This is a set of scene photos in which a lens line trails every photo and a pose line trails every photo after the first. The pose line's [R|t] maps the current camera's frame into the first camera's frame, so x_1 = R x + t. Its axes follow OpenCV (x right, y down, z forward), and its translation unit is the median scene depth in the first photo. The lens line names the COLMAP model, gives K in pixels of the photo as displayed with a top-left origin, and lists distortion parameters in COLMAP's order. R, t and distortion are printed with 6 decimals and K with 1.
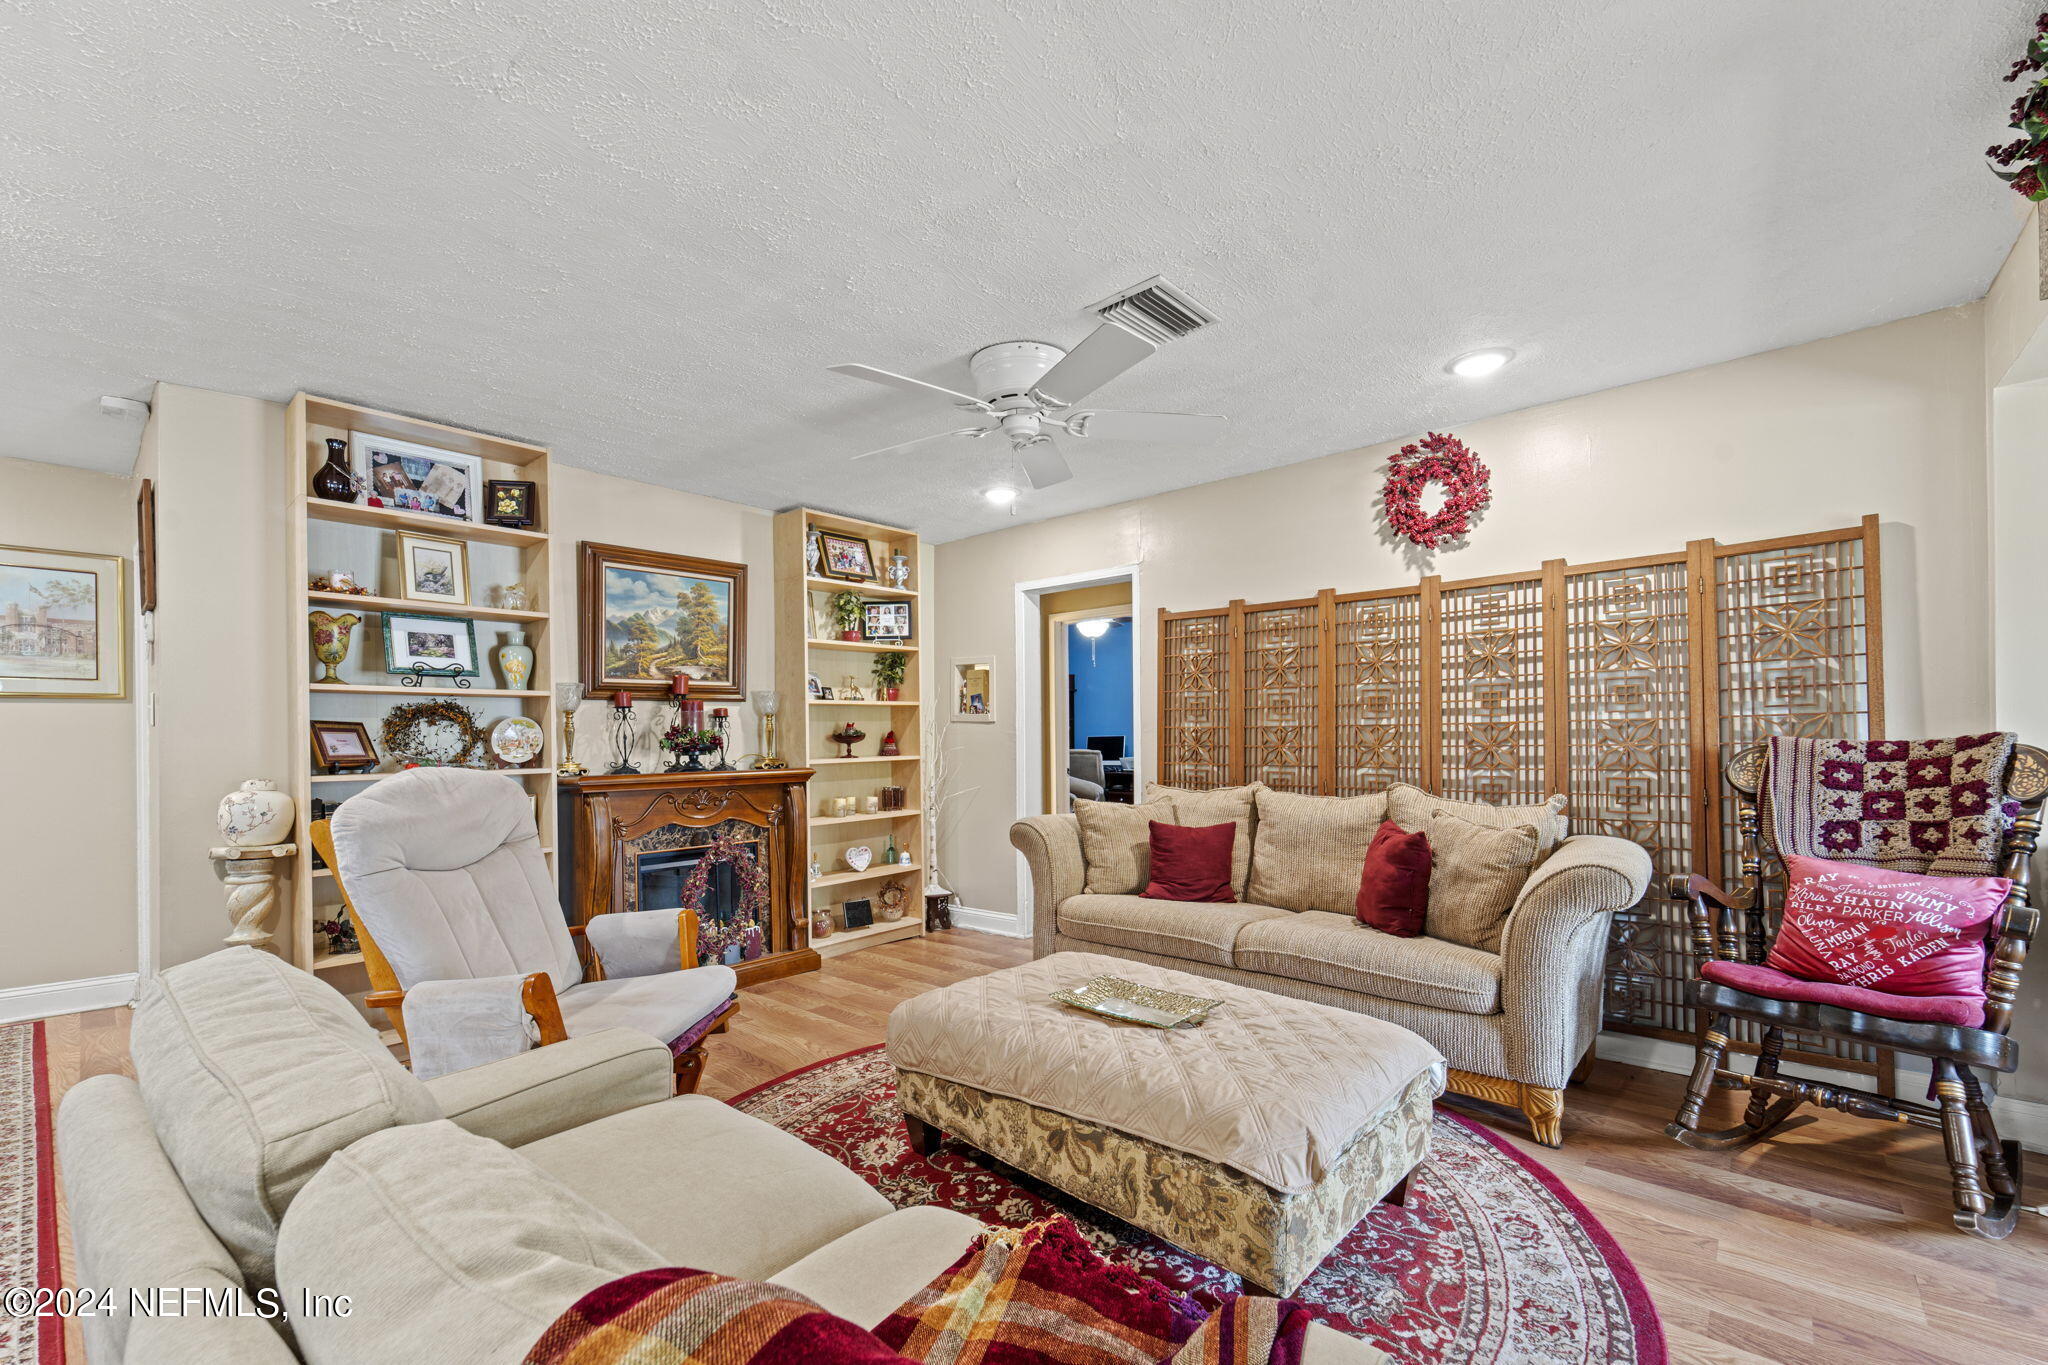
lens RADIAL K [[836.3, 0, 1025.0], [0, 836.3, 728.1], [0, 0, 1]] dist [0.000700, -0.000846]
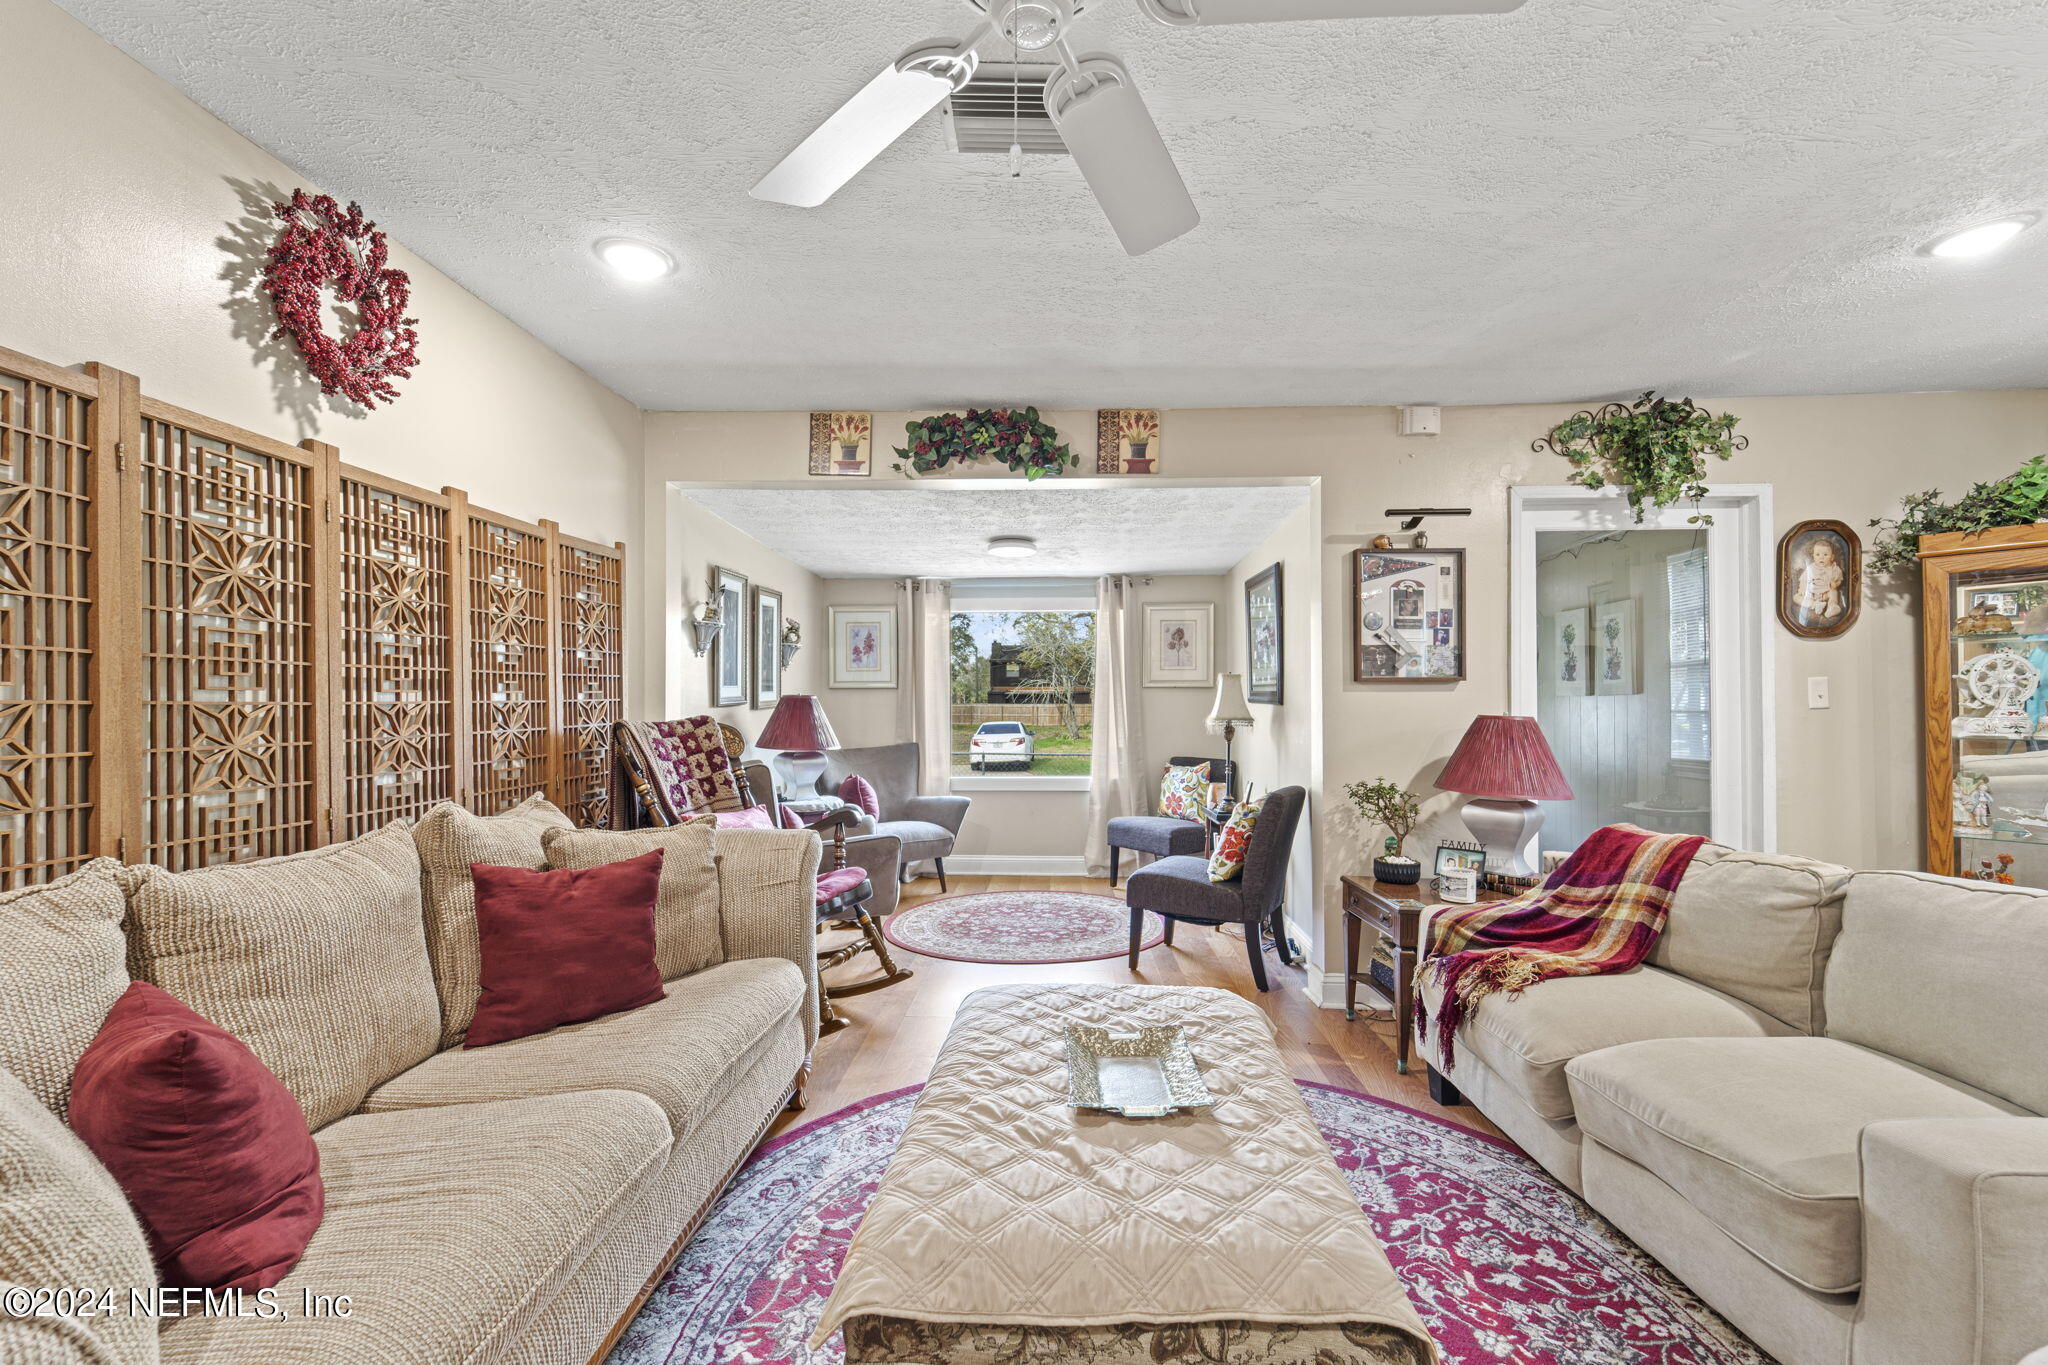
lens RADIAL K [[836.3, 0, 1028.1], [0, 836.3, 692.2], [0, 0, 1]] dist [0.000700, -0.000846]
pose [[-0.635303, 0.021132, 0.771974, -0.245362], [-0.002671, 0.999559, -0.029559, 0.003512], [-0.772259, -0.020841, -0.634966, 0.937369]]
